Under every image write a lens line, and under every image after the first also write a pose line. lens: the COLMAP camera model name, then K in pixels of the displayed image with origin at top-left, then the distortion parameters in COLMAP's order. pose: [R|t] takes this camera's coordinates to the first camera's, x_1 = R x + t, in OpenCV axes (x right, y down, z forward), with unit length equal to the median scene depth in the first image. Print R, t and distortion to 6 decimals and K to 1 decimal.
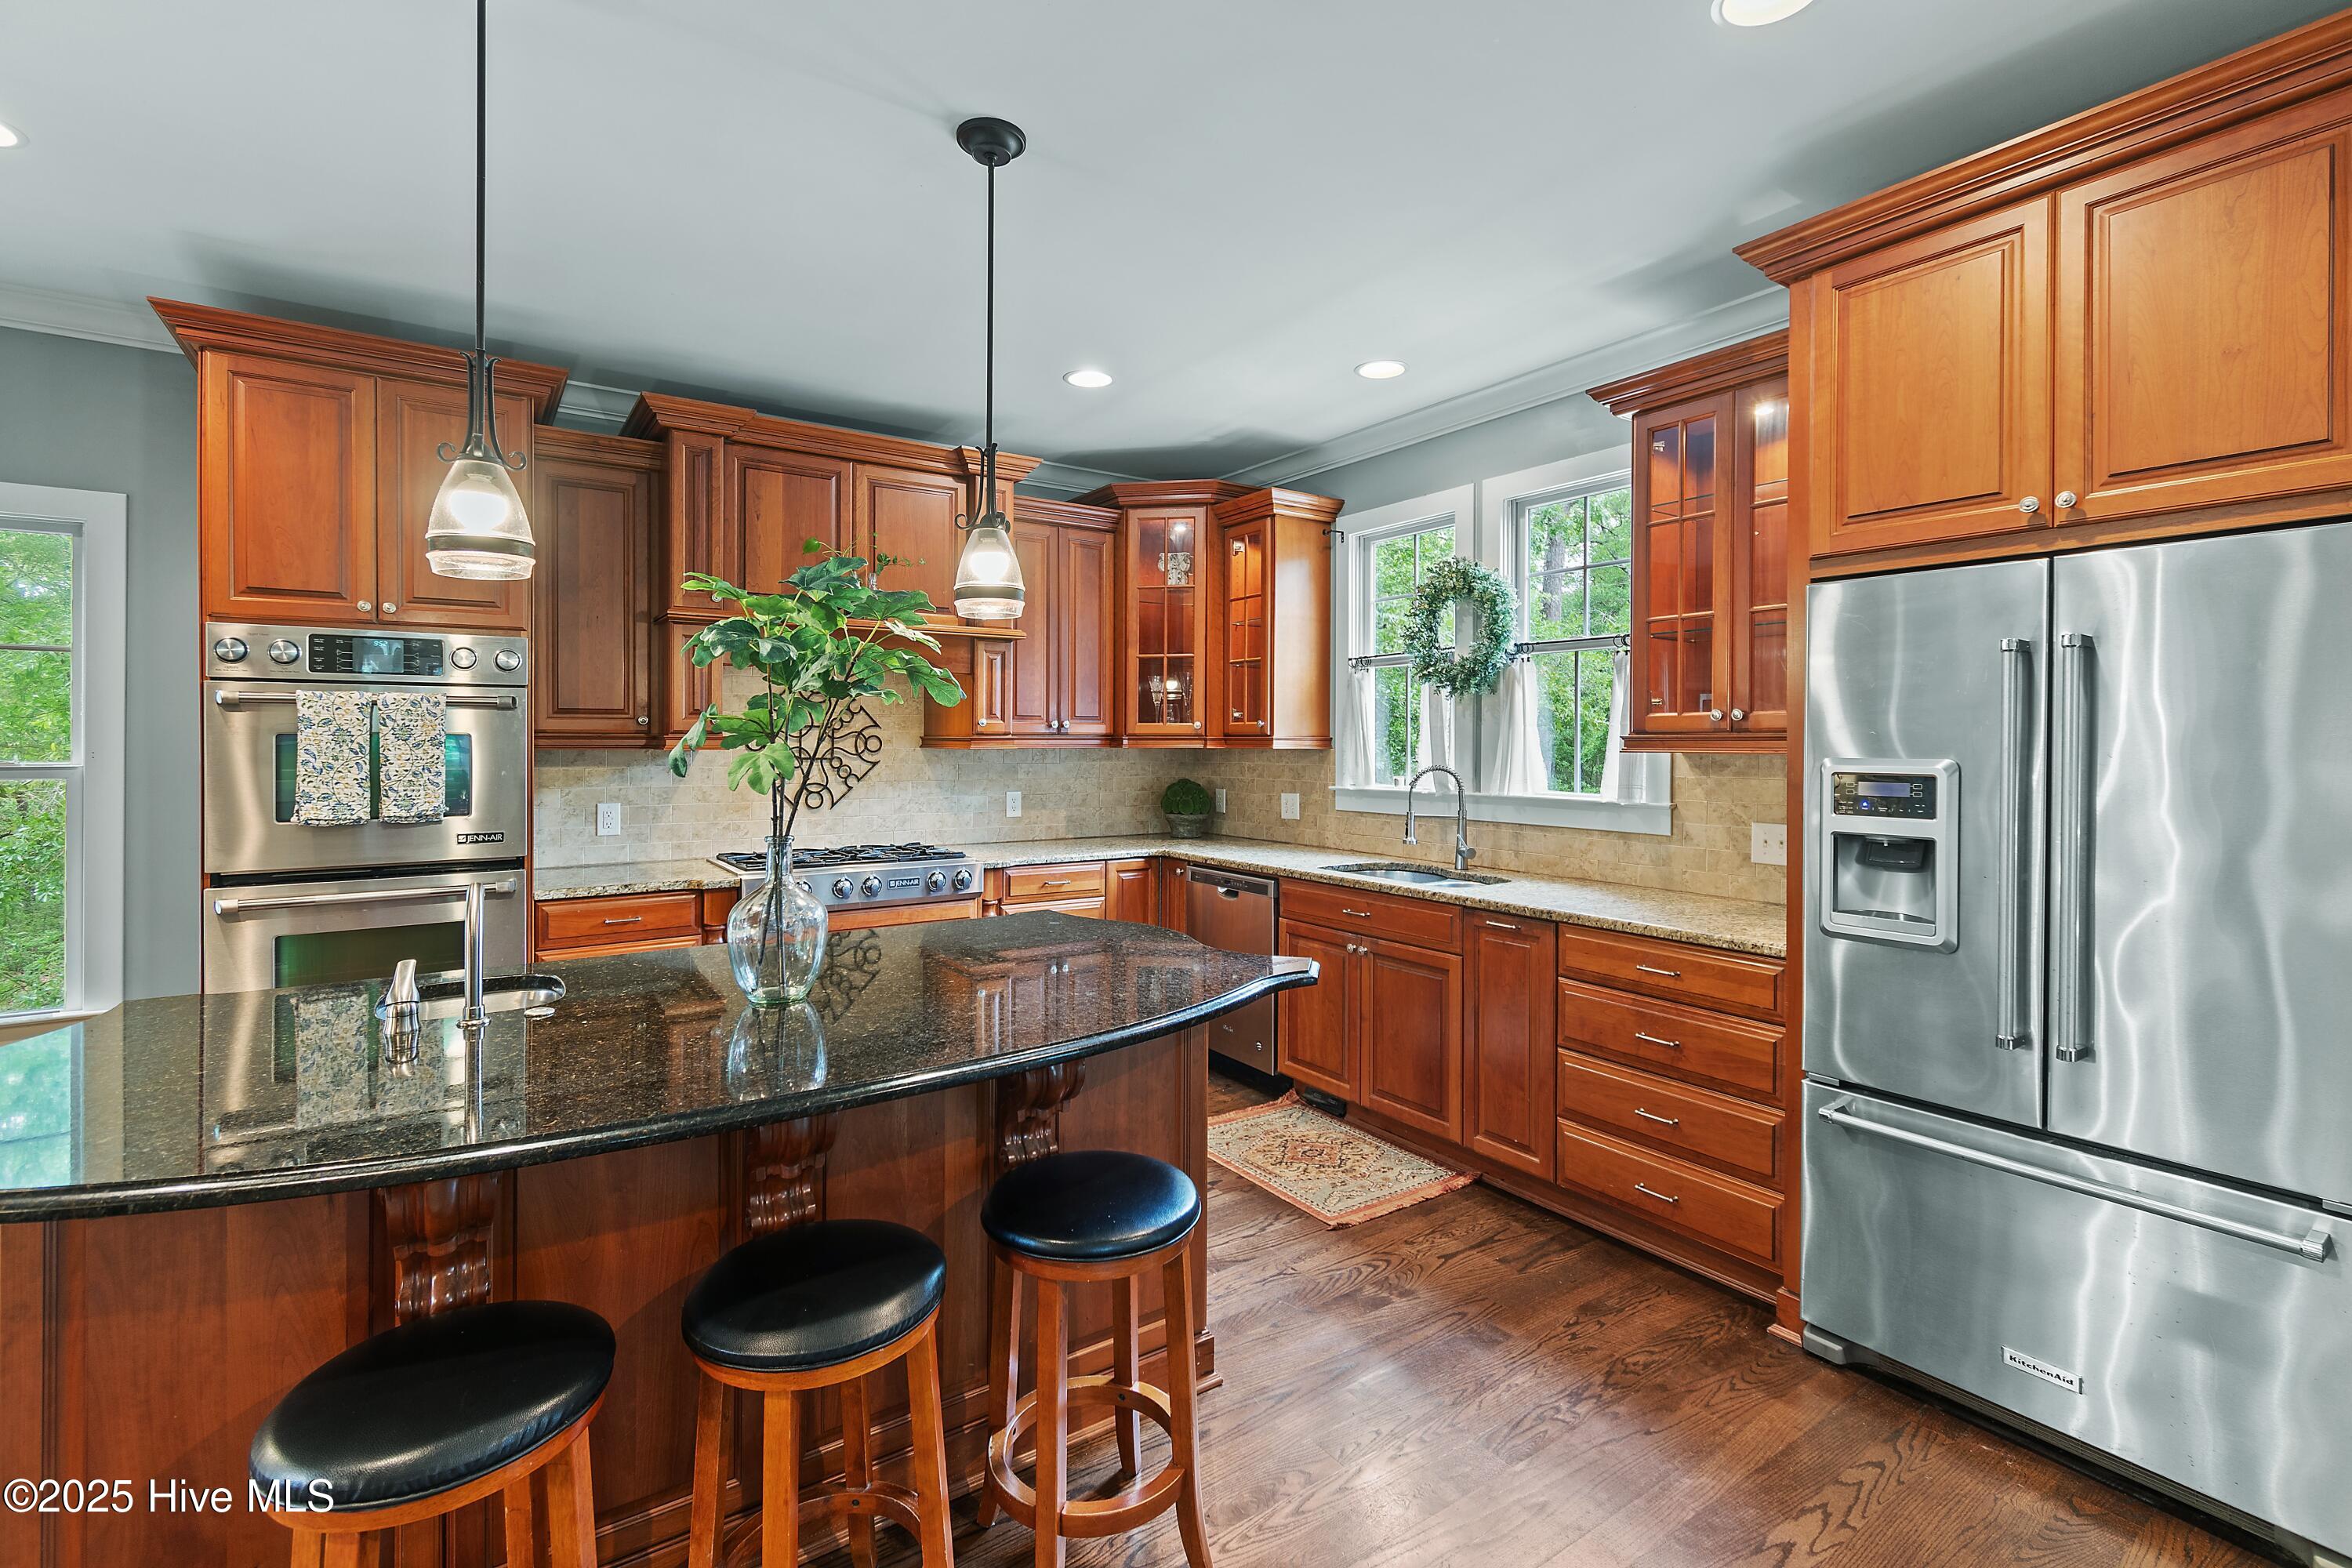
lens RADIAL K [[1047.6, 0, 1178.0], [0, 1047.6, 743.9], [0, 0, 1]] dist [0.003970, -0.001240]
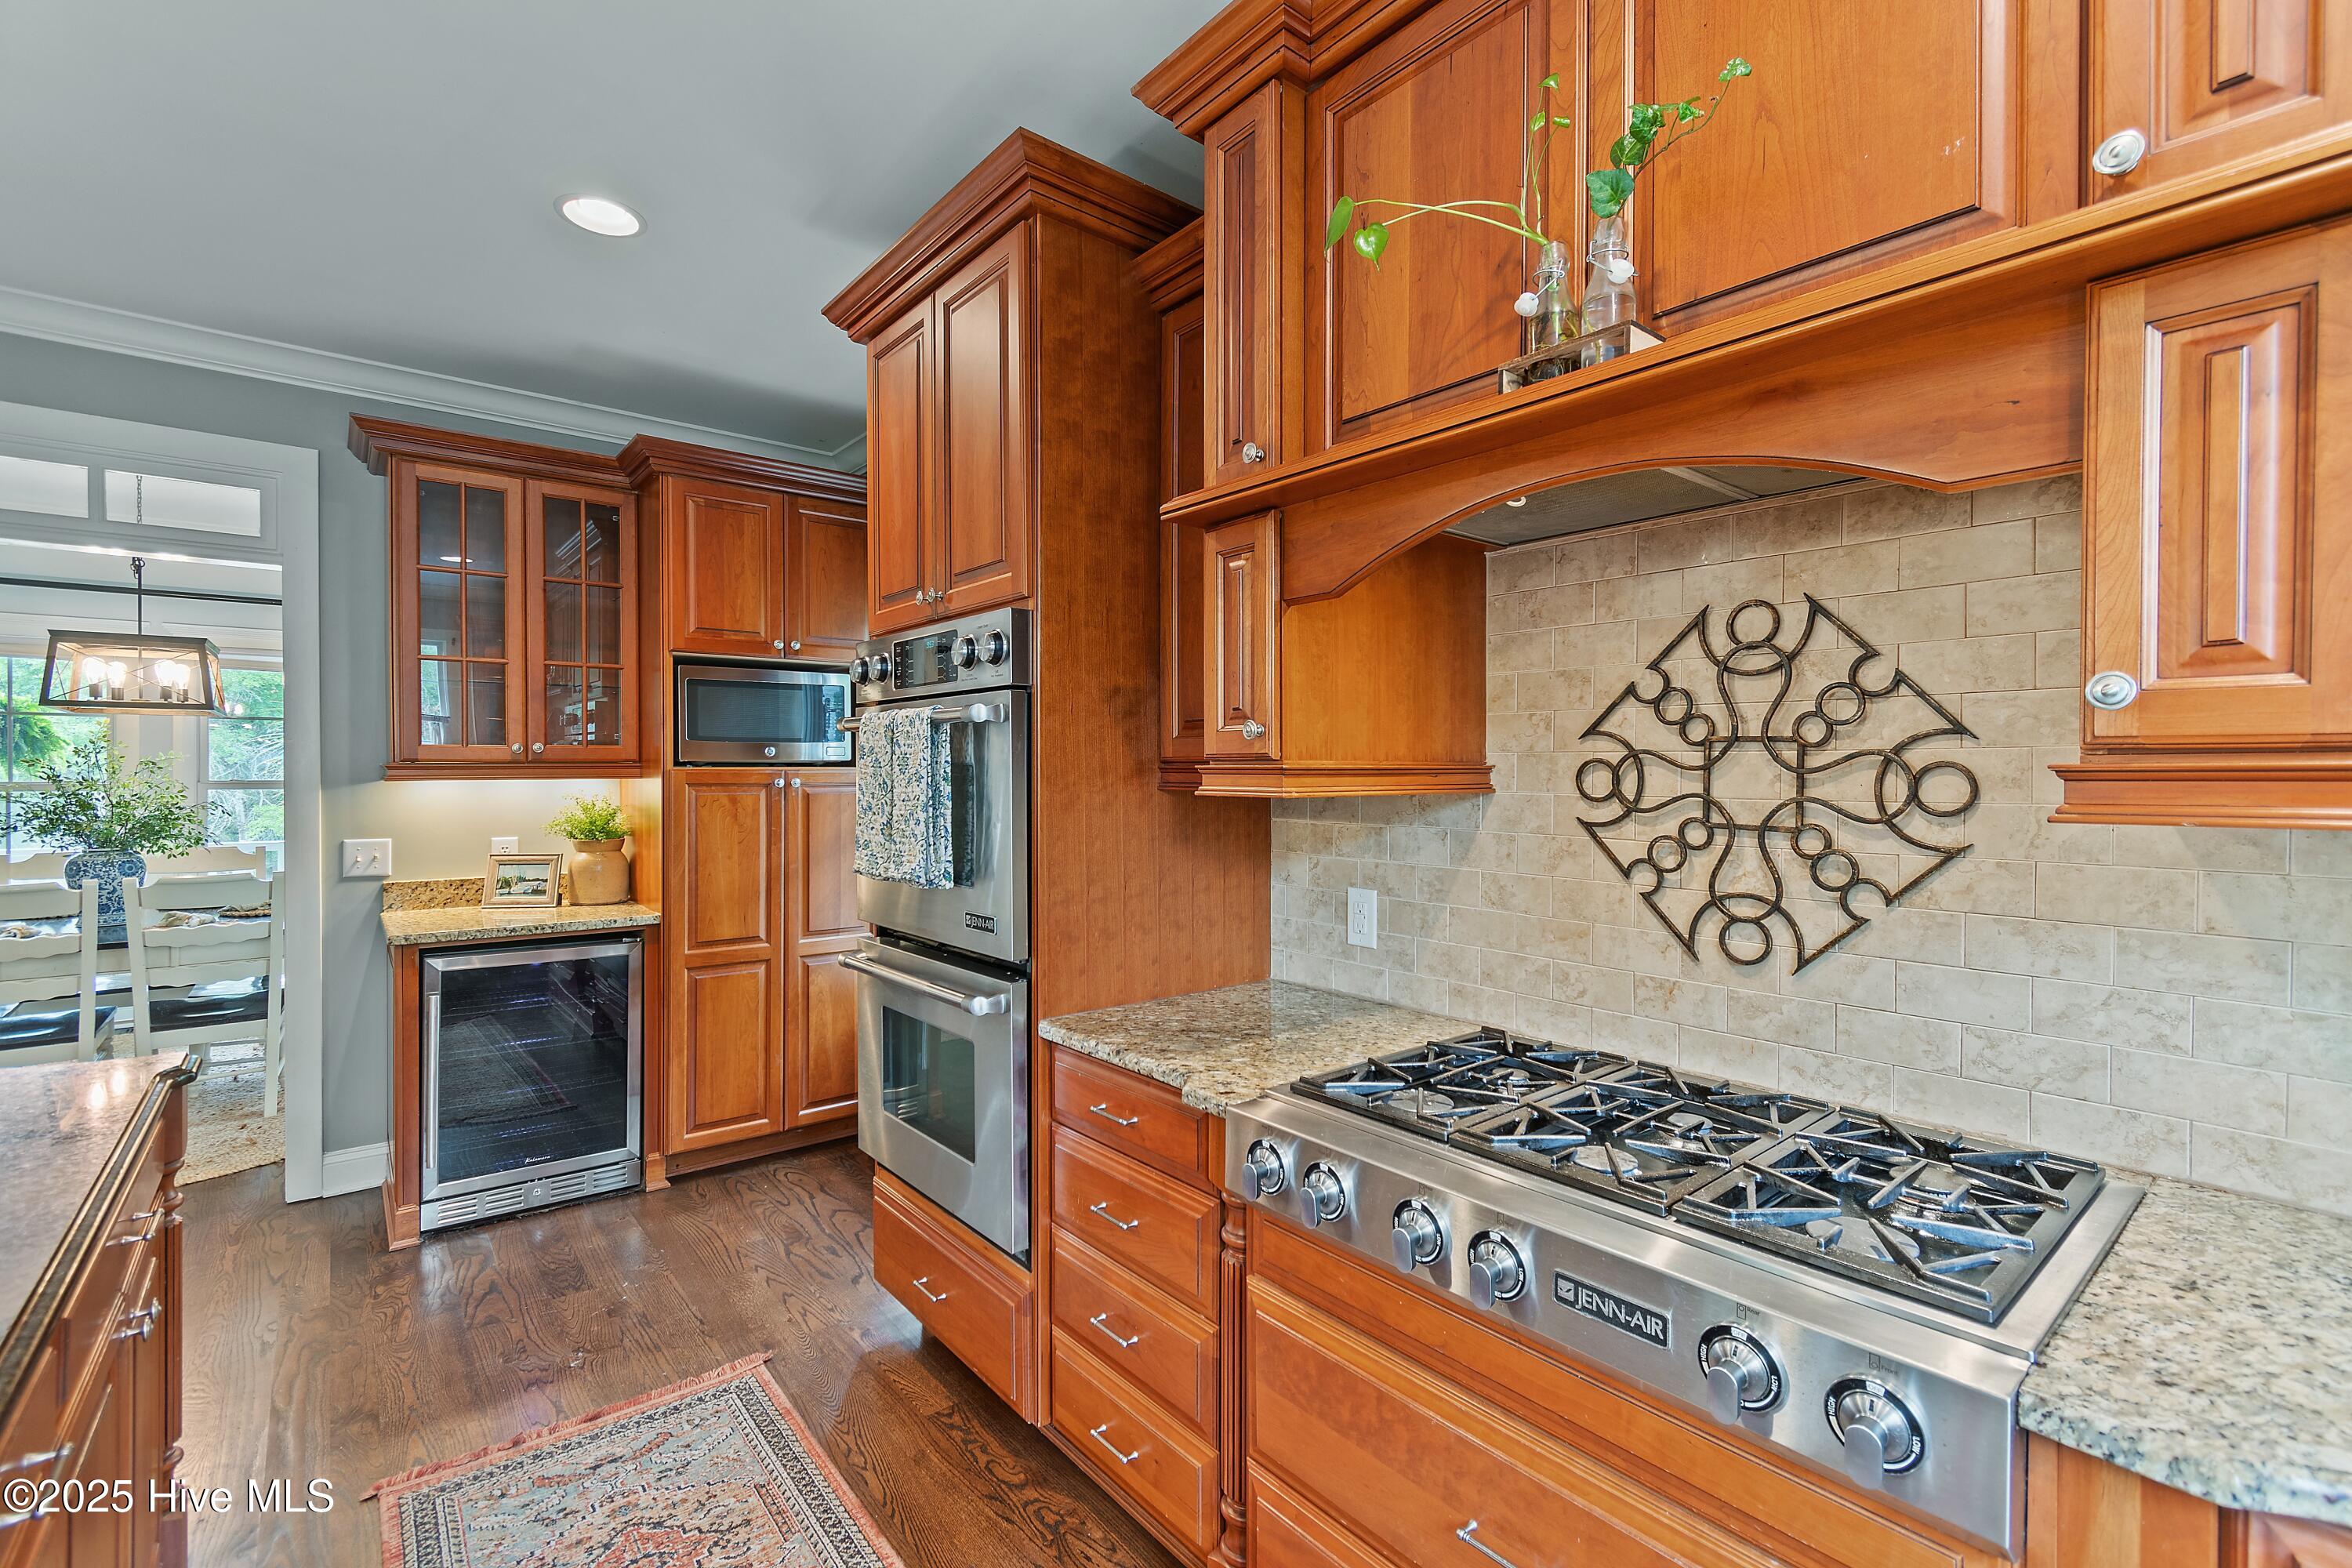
lens RADIAL K [[1033.0, 0, 1180.7], [0, 1033.0, 778.4], [0, 0, 1]] dist [0.004665, -0.001372]
pose [[0.089143, 0.005037, -0.996006, -0.007284], [-0.006934, 0.999966, 0.004436, -0.003597], [0.995995, 0.006511, 0.089175, 0.878306]]
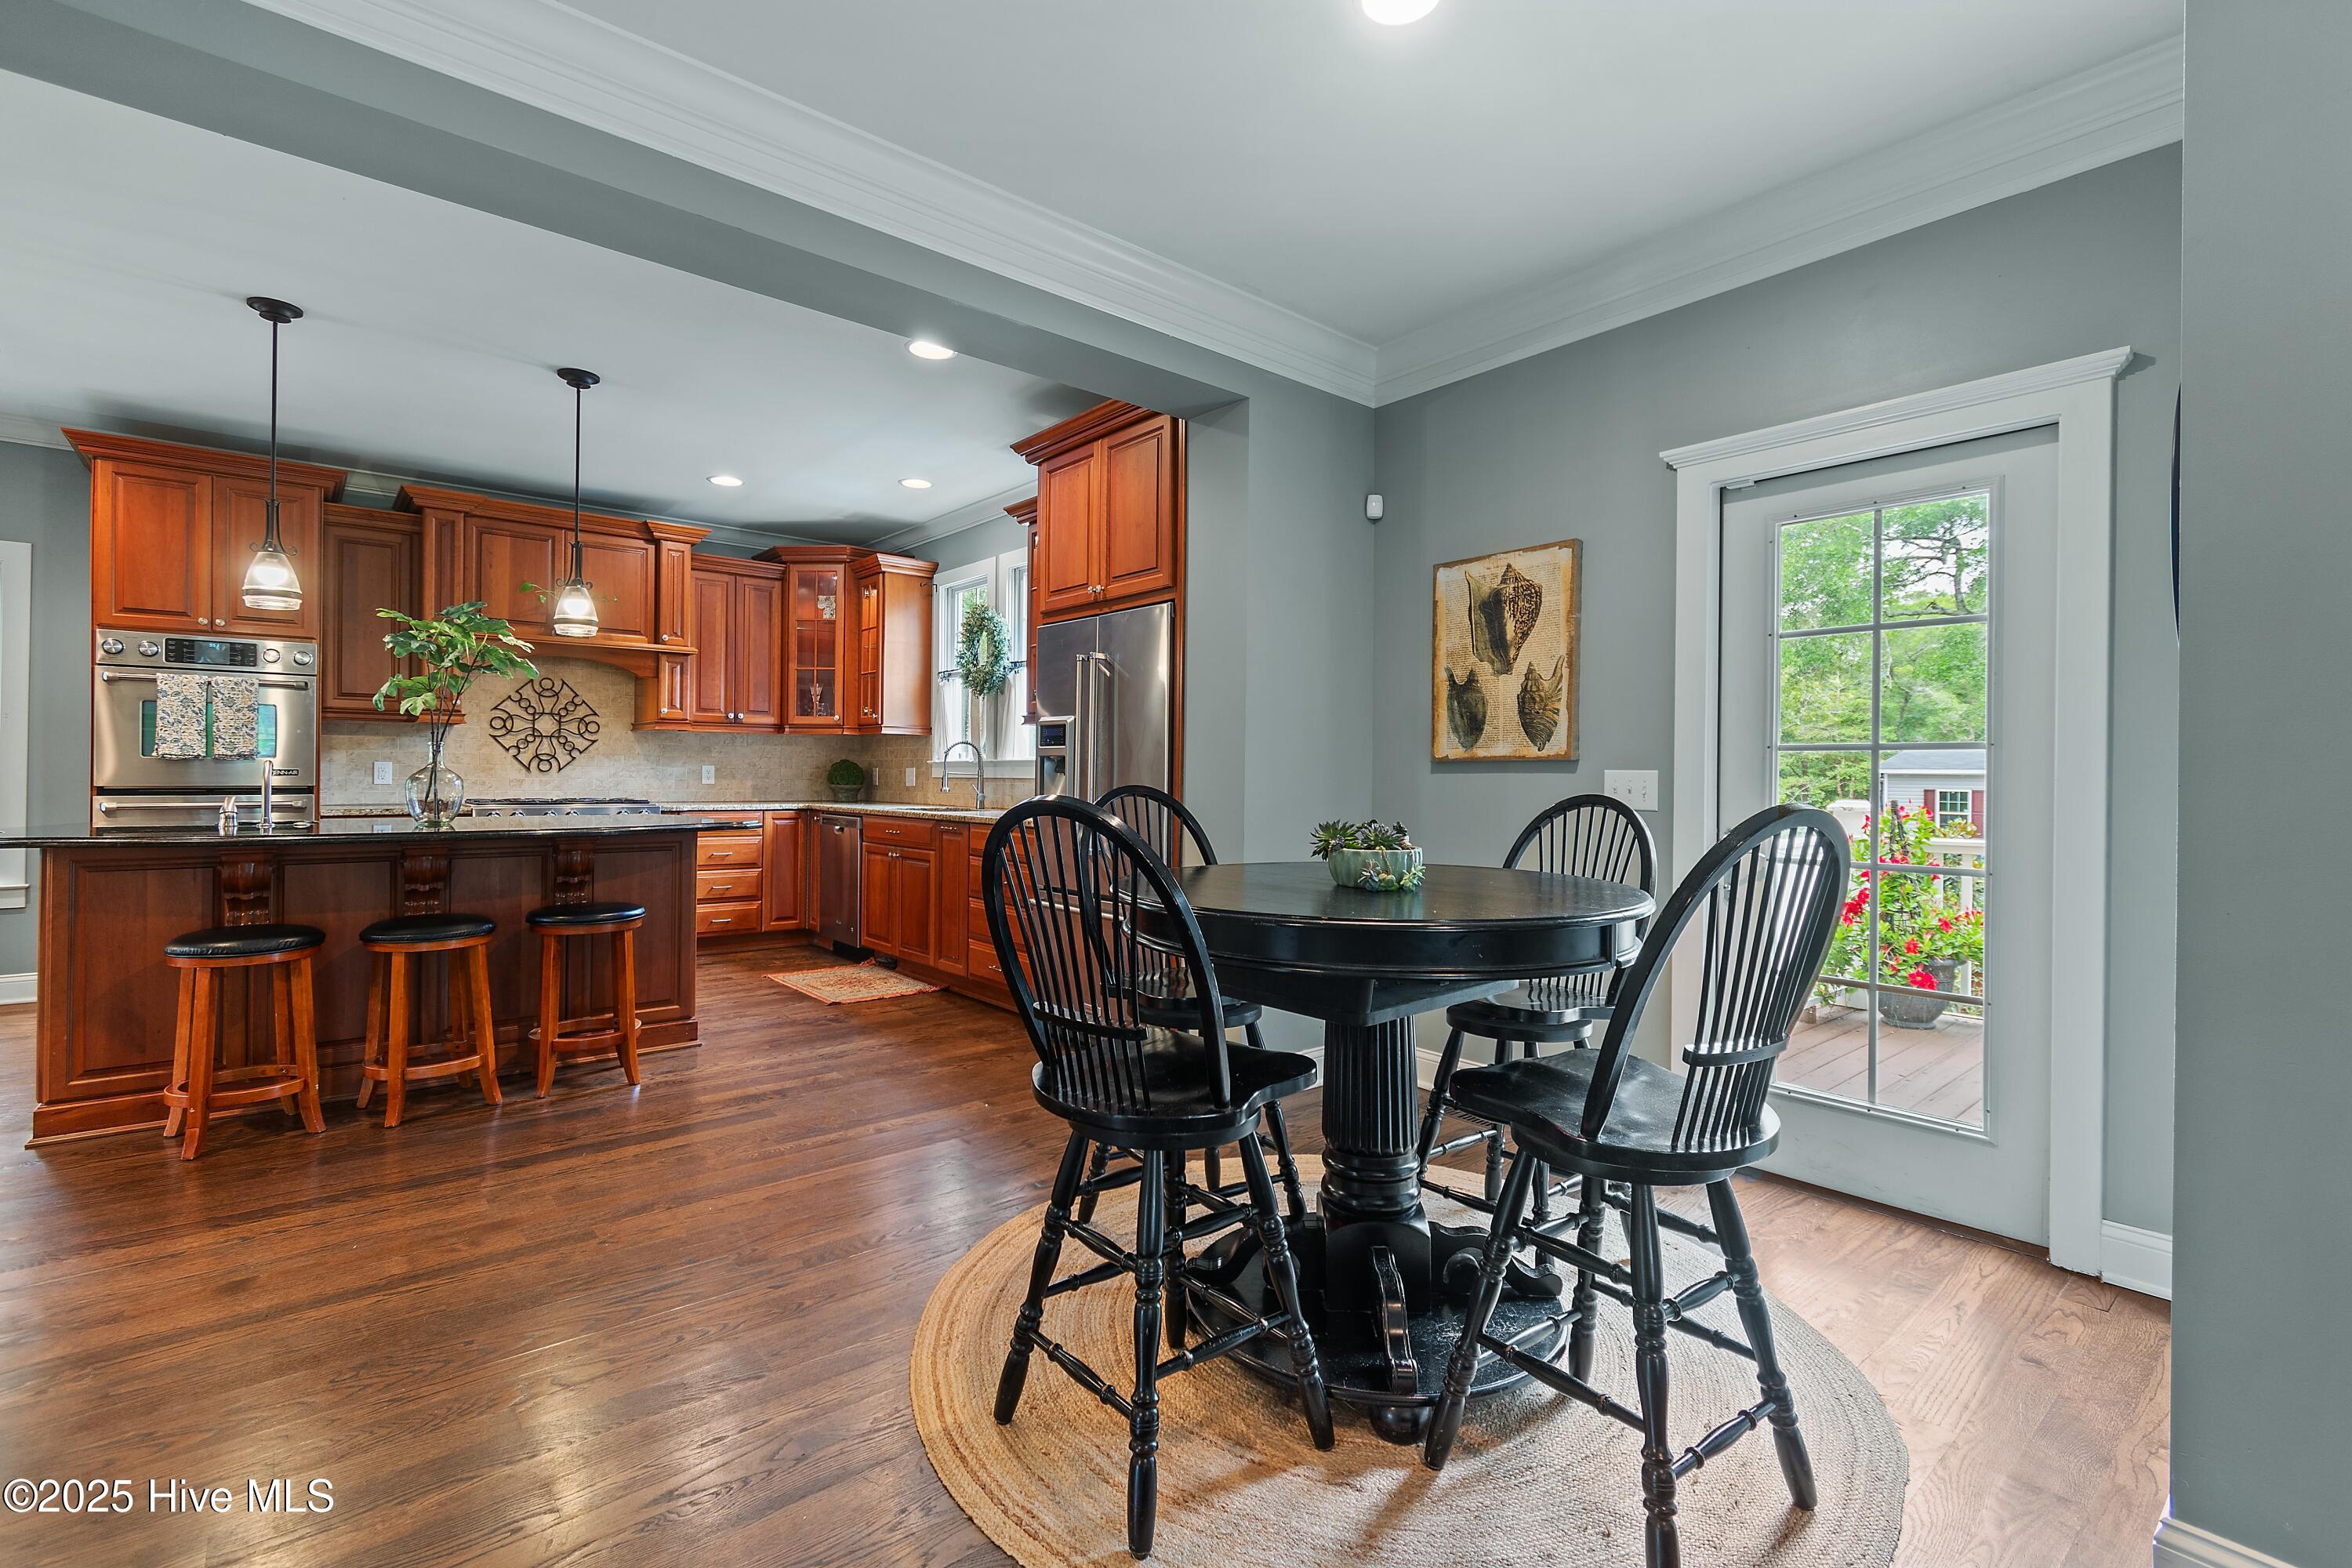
lens RADIAL K [[1043.1, 0, 1179.4], [0, 1043.1, 772.4], [0, 0, 1]] dist [0.000563, -0.000713]
pose [[0.994447, 0.007112, 0.104996, 0.402545], [-0.006695, 0.999968, -0.004324, 0.071758], [-0.105023, 0.003597, 0.994463, -0.550111]]
